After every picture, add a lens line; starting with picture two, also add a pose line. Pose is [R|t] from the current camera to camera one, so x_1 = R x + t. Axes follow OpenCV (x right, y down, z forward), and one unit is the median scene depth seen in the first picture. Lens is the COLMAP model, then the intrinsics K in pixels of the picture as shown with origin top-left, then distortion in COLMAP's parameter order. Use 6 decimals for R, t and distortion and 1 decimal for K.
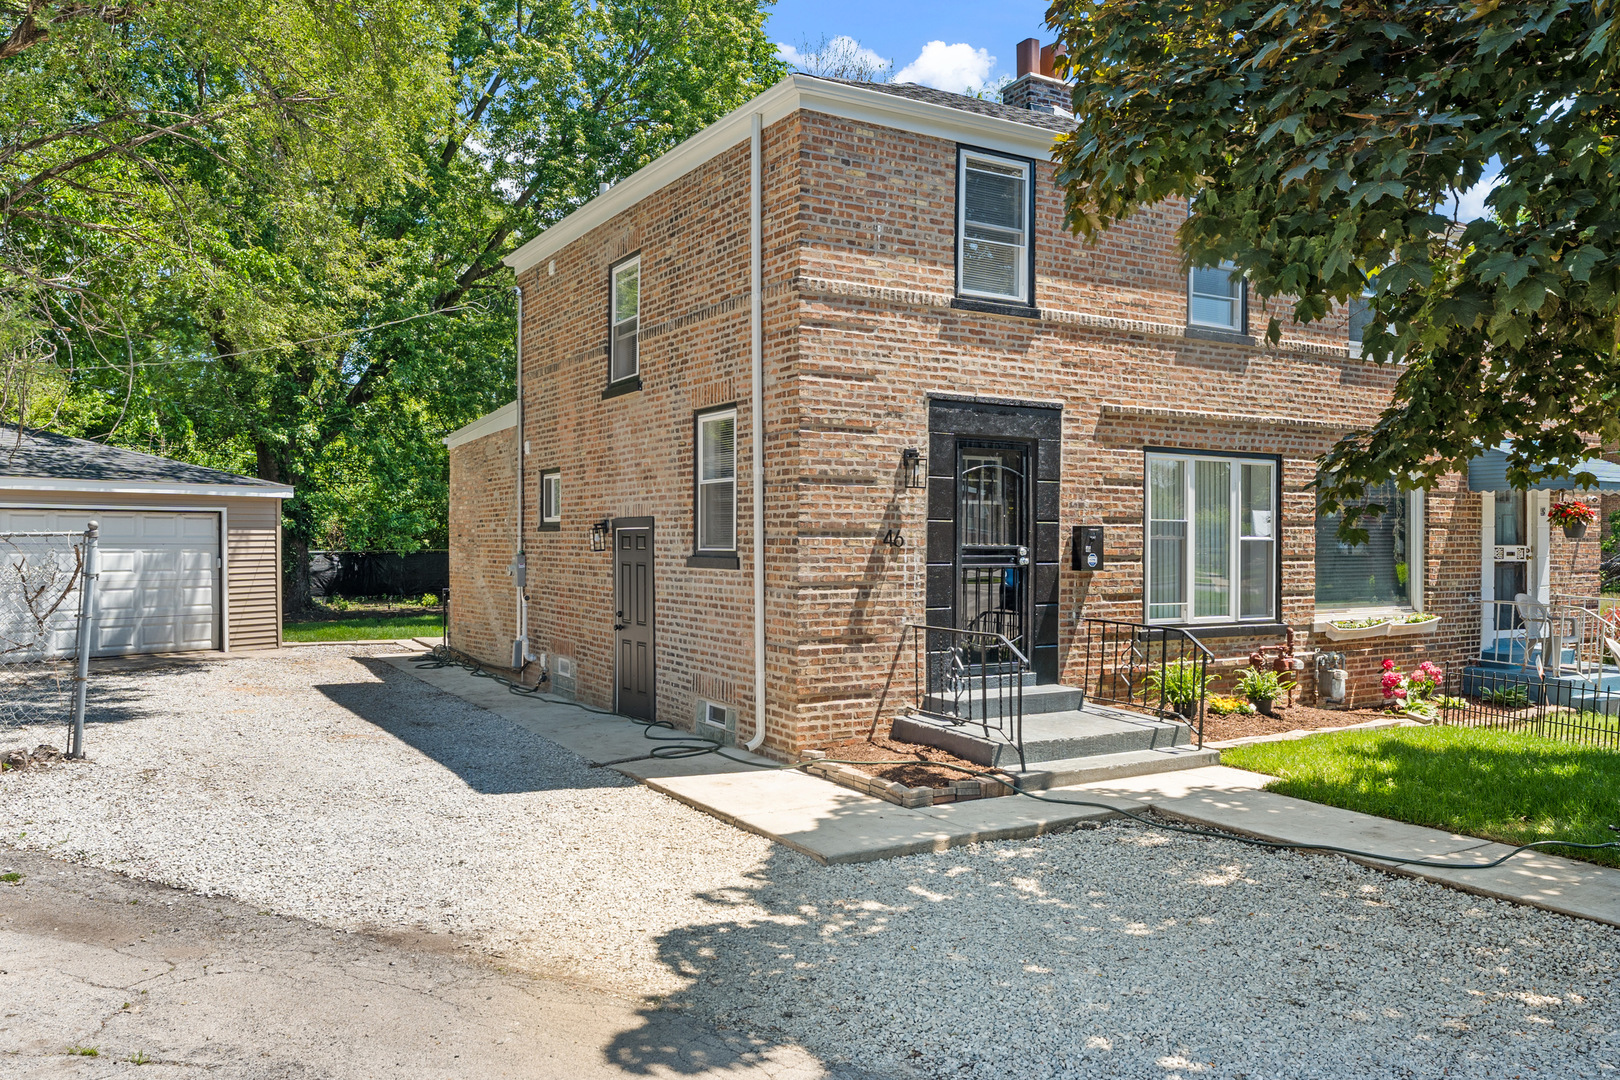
lens RADIAL K [[1019.3, 0, 816.2], [0, 1019.3, 549.3], [0, 0, 1]] dist [0.000750, 0.000033]
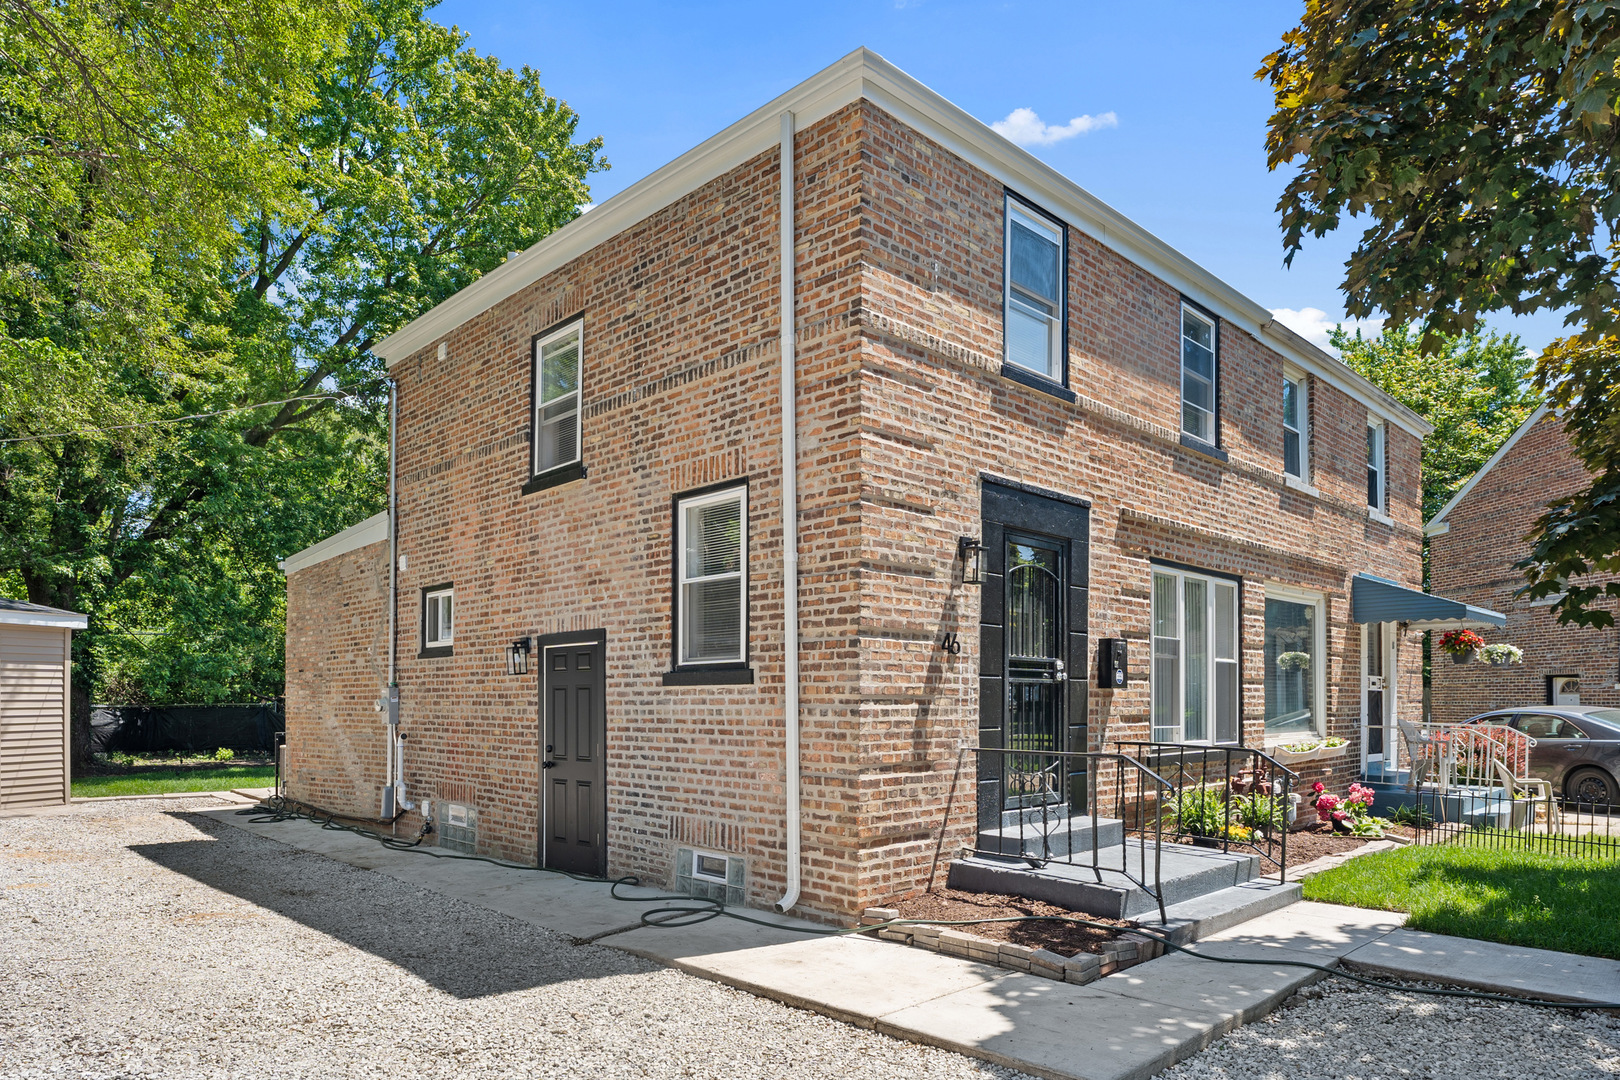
lens RADIAL K [[927.1, 0, 810.0], [0, 927.1, 682.2], [0, 0, 1]] dist [-0.004542, -0.001750]
pose [[0.979261, -0.001682, 0.202597, -0.162700], [0.005824, 0.999786, -0.019854, 0.029996], [-0.202520, 0.020622, 0.979061, 0.250514]]
